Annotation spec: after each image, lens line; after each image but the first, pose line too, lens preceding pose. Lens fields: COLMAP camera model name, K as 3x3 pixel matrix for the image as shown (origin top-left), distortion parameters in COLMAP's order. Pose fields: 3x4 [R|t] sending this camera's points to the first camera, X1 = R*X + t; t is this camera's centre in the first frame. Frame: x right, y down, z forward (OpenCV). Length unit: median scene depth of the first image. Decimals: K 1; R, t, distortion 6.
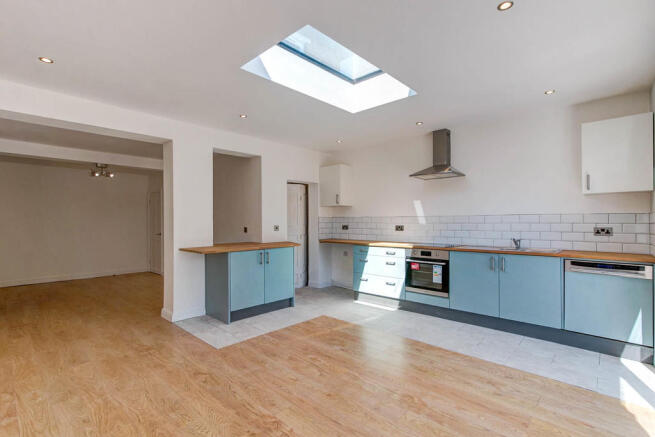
lens RADIAL K [[309.9, 0, 311.8], [0, 309.9, 218.2], [0, 0, 1]] dist [-0.001241, 0.000137]
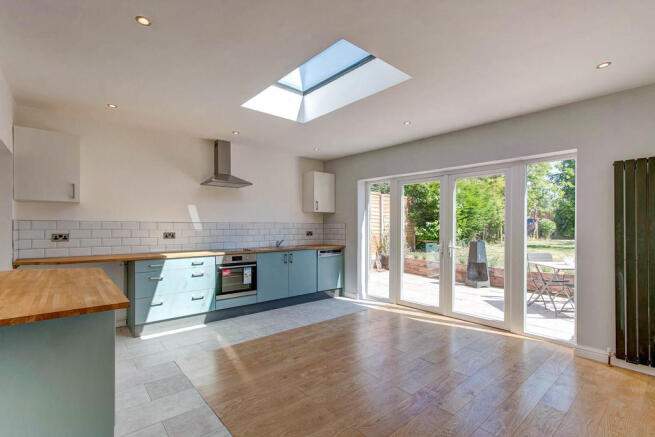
lens RADIAL K [[306.3, 0, 331.7], [0, 306.3, 222.5], [0, 0, 1]] dist [-0.003682, -0.000181]
pose [[0.068270, 0.017994, 0.997505, -0.634273], [-0.010832, 0.999792, -0.017294, 0.006766], [-0.997608, -0.009624, 0.068451, 0.600219]]
